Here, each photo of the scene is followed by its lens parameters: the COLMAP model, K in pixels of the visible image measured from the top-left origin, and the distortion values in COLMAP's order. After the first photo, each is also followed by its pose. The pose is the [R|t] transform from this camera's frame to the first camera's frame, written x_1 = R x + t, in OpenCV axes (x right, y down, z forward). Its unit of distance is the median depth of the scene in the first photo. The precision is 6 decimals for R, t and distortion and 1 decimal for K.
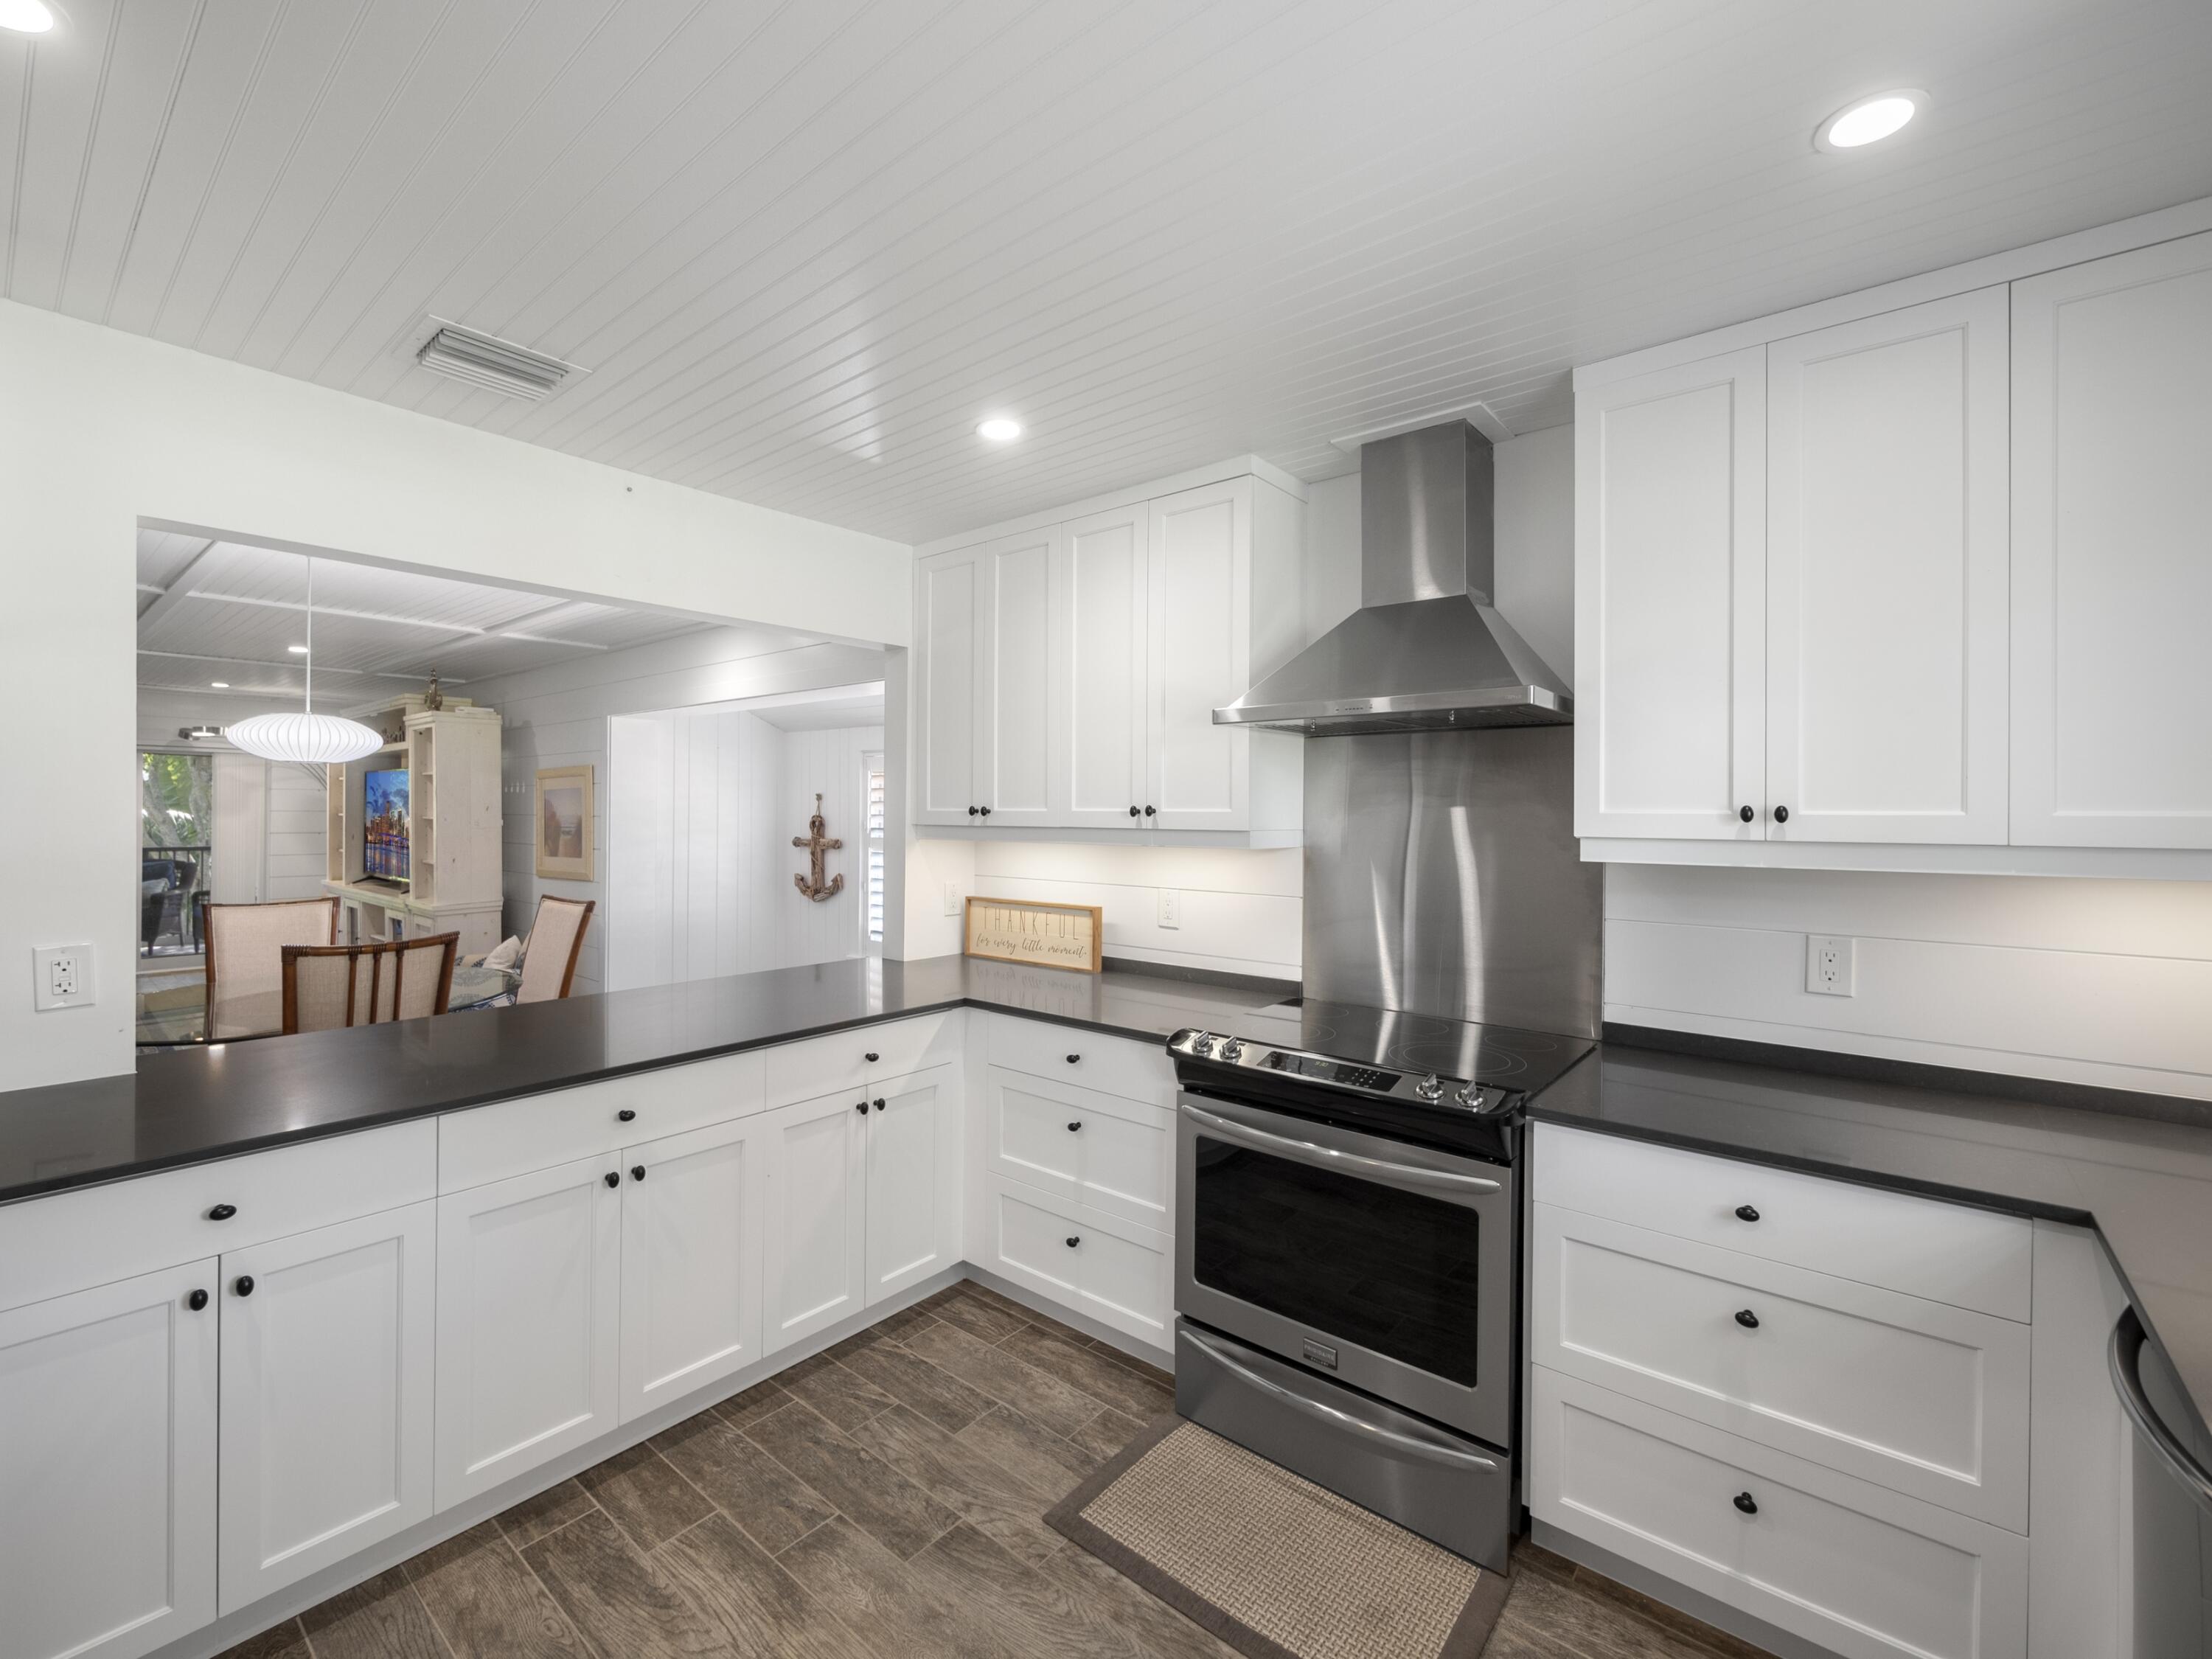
lens RADIAL K [[947.1, 0, 1086.2], [0, 947.1, 815.4], [0, 0, 1]] dist [-0.006916, 0.000398]
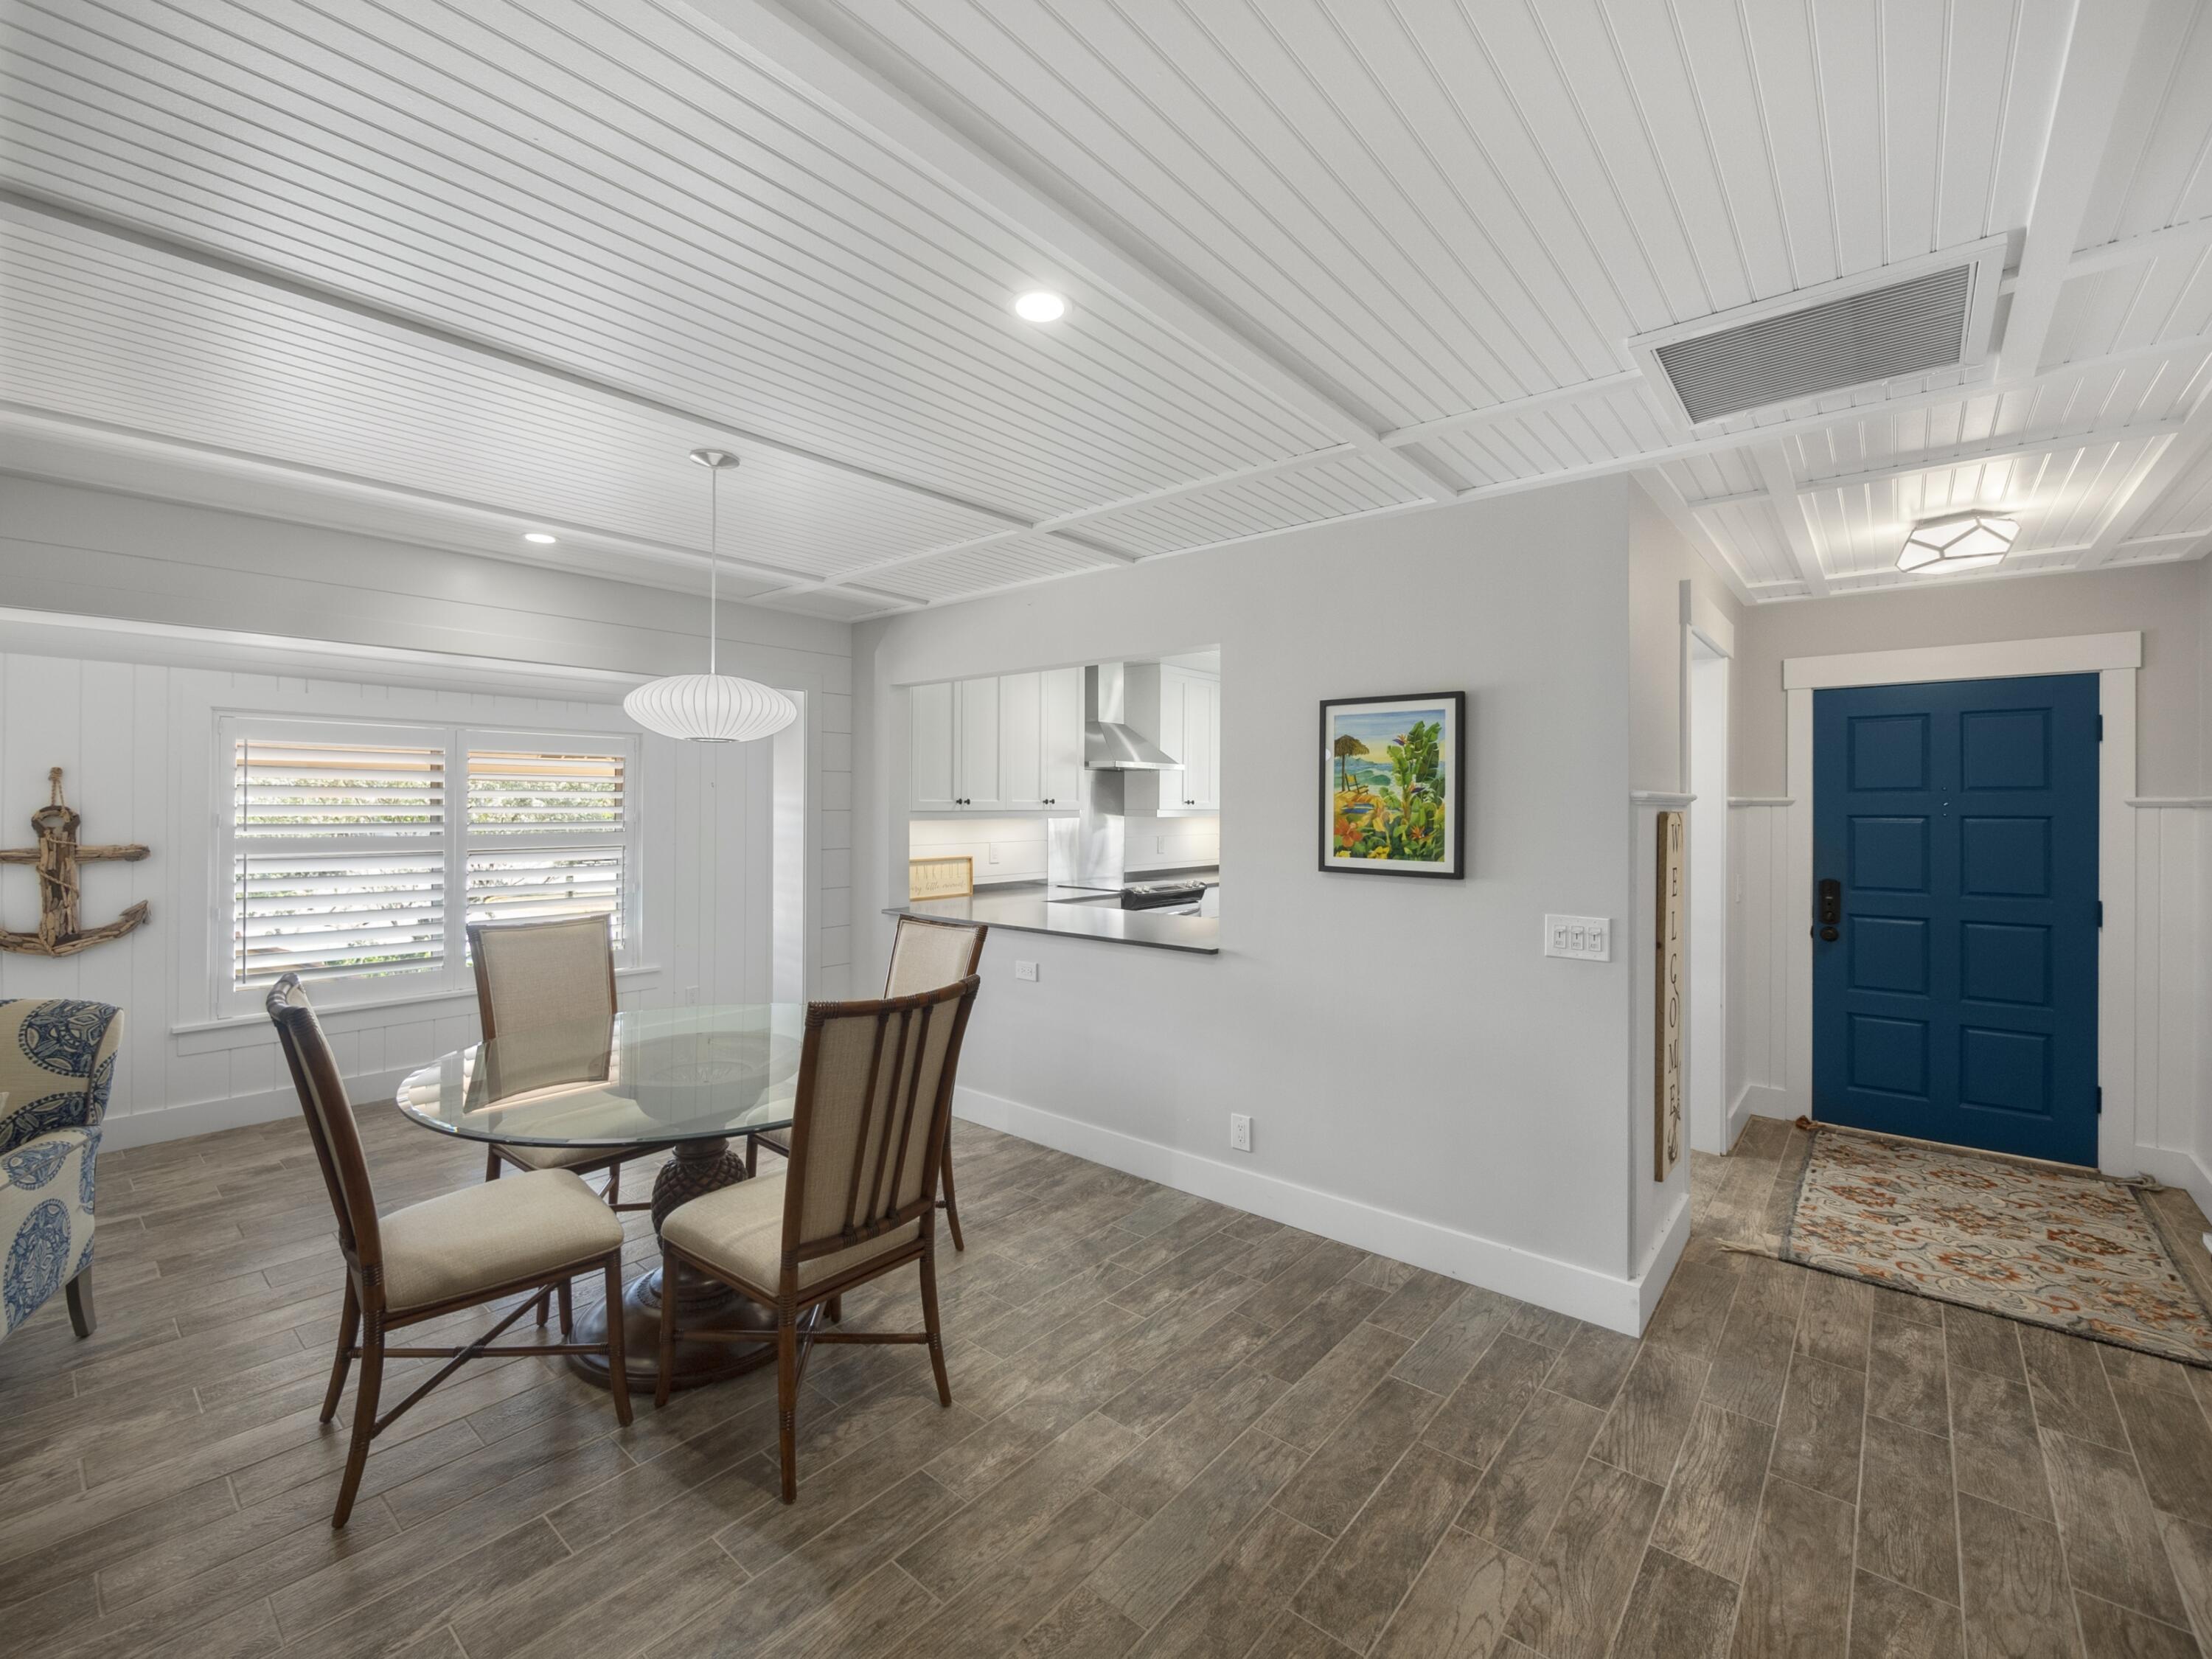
lens RADIAL K [[947.1, 0, 1086.2], [0, 947.1, 815.4], [0, 0, 1]] dist [-0.006916, 0.000398]
pose [[0.014808, -0.018273, 0.999723, -2.434541], [0.000004, 0.999833, 0.018275, -0.014947], [-0.999890, -0.000267, 0.014806, 1.066601]]
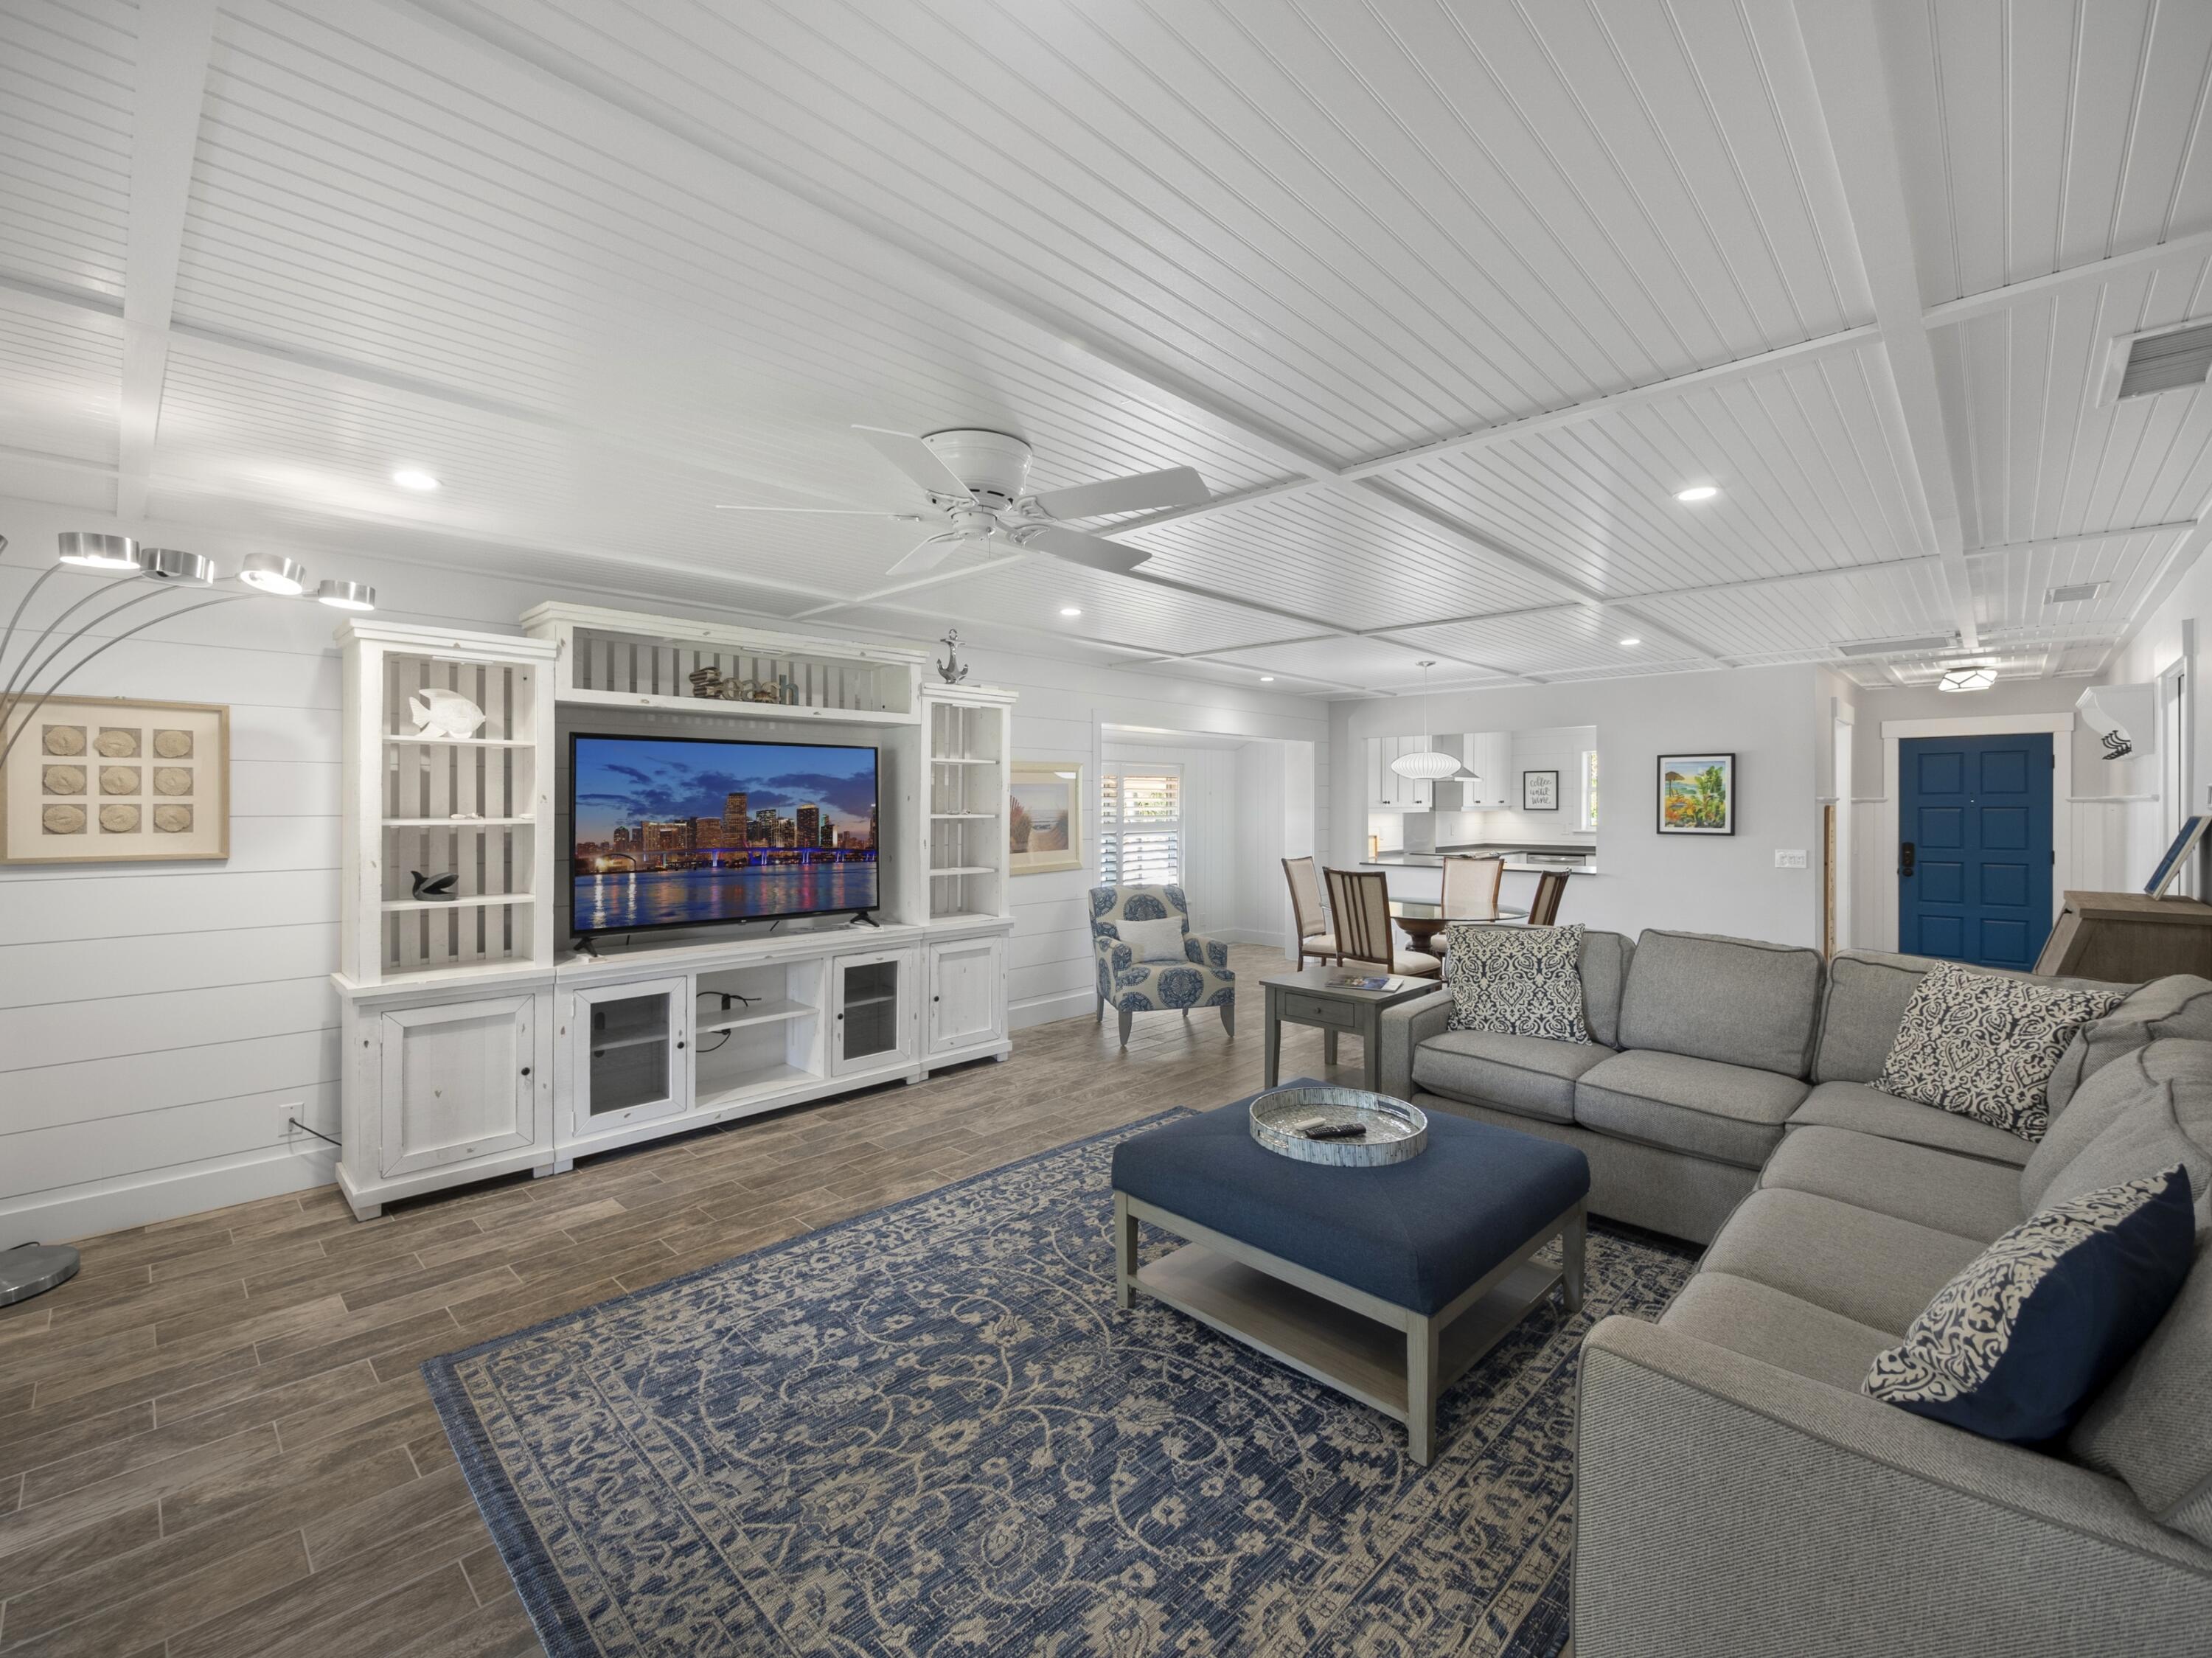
lens RADIAL K [[947.0, 0, 1086.2], [0, 947.0, 814.9], [0, 0, 1]] dist [-0.006916, 0.000398]
pose [[0.075840, -0.017540, 0.996966, -4.204680], [0.005347, 0.999838, 0.017184, -0.029568], [-0.997106, 0.004028, 0.075921, 2.353681]]
